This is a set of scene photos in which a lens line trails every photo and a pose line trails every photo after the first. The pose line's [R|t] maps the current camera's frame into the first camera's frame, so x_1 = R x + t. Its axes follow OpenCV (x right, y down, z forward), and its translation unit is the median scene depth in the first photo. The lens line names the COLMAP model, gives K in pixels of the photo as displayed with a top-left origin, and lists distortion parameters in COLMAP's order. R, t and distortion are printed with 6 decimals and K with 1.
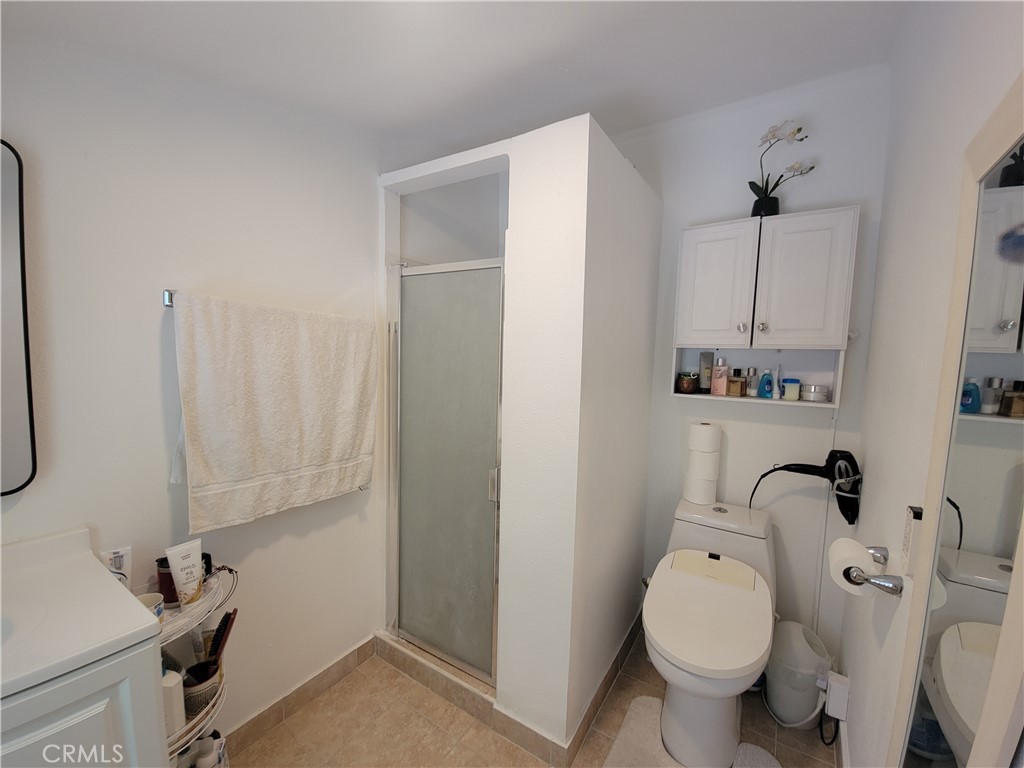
lens RADIAL K [[415.2, 0, 511.9], [0, 415.2, 382.9], [0, 0, 1]] dist [0.007971, -0.003638]
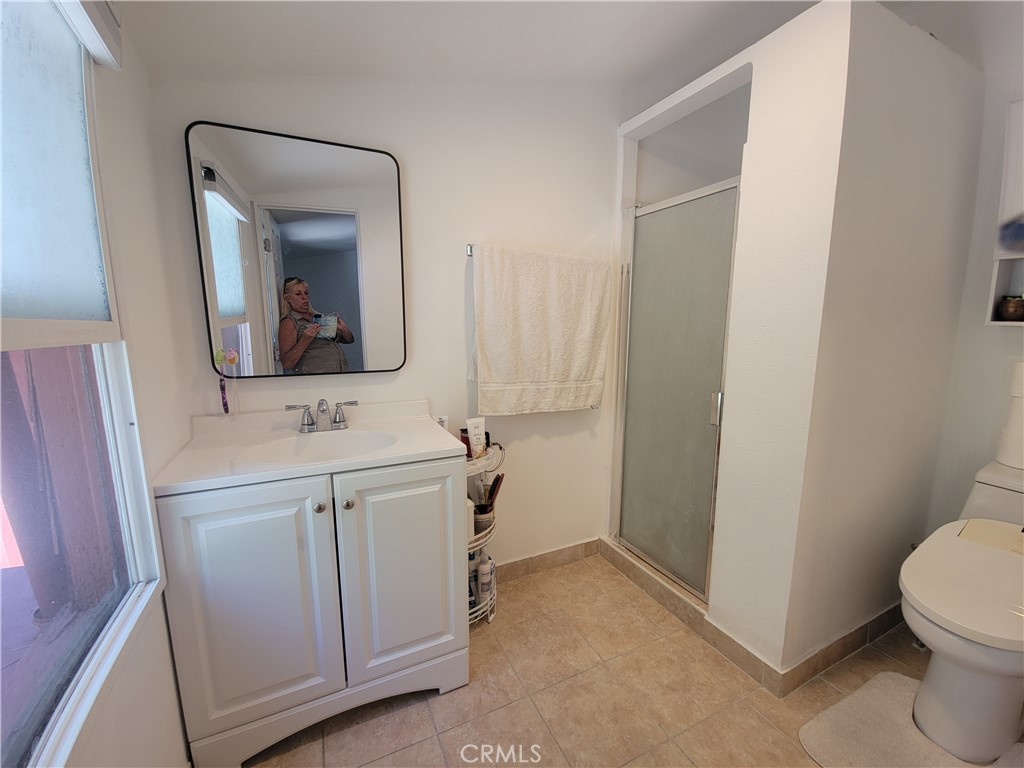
lens RADIAL K [[415.2, 0, 511.7], [0, 415.2, 386.0], [0, 0, 1]] dist [0.007971, -0.003638]
pose [[0.851542, 0.056436, -0.521240, 0.057803], [-0.025820, 0.997497, 0.065820, 0.135653], [0.523650, -0.042590, 0.850868, -0.130946]]
